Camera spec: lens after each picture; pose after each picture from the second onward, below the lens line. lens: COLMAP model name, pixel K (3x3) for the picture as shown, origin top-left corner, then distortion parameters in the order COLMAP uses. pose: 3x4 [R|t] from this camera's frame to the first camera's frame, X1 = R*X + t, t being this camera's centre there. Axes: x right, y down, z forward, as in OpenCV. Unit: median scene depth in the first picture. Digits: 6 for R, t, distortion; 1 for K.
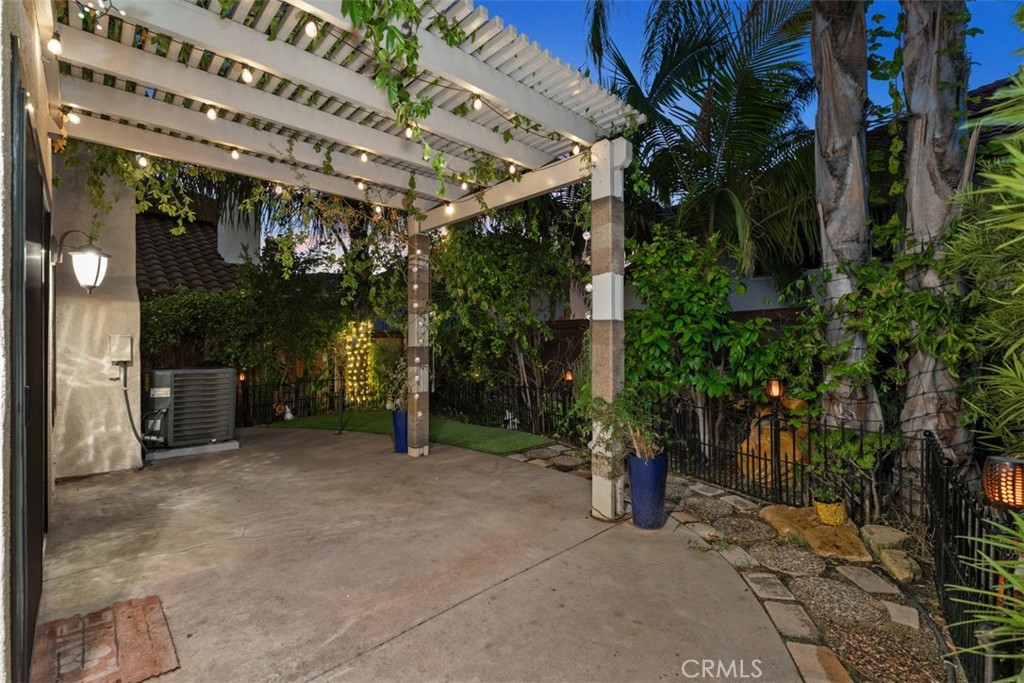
lens RADIAL K [[459.3, 0, 512.0], [0, 459.3, 341.5], [0, 0, 1]] dist [-0.001552, -0.000870]
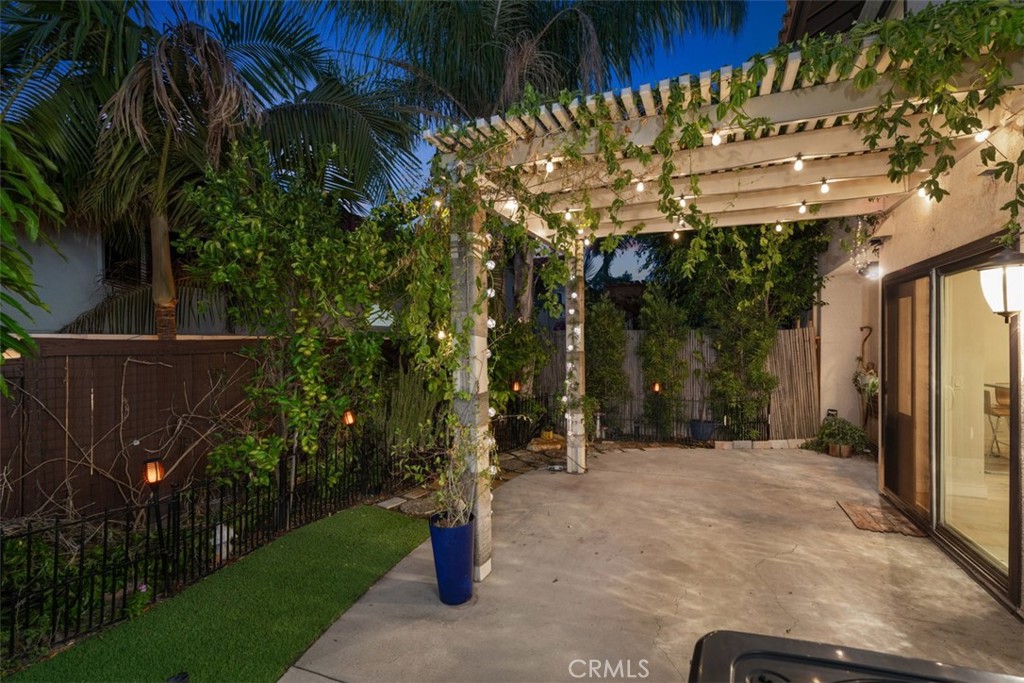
lens RADIAL K [[459.3, 0, 512.0], [0, 459.3, 341.5], [0, 0, 1]] dist [-0.001552, -0.000870]
pose [[-0.390591, 0.005101, 0.920550, -1.393316], [0.012043, 0.999927, -0.000431, -0.093218], [-0.920485, 0.010918, -0.390624, 2.140705]]
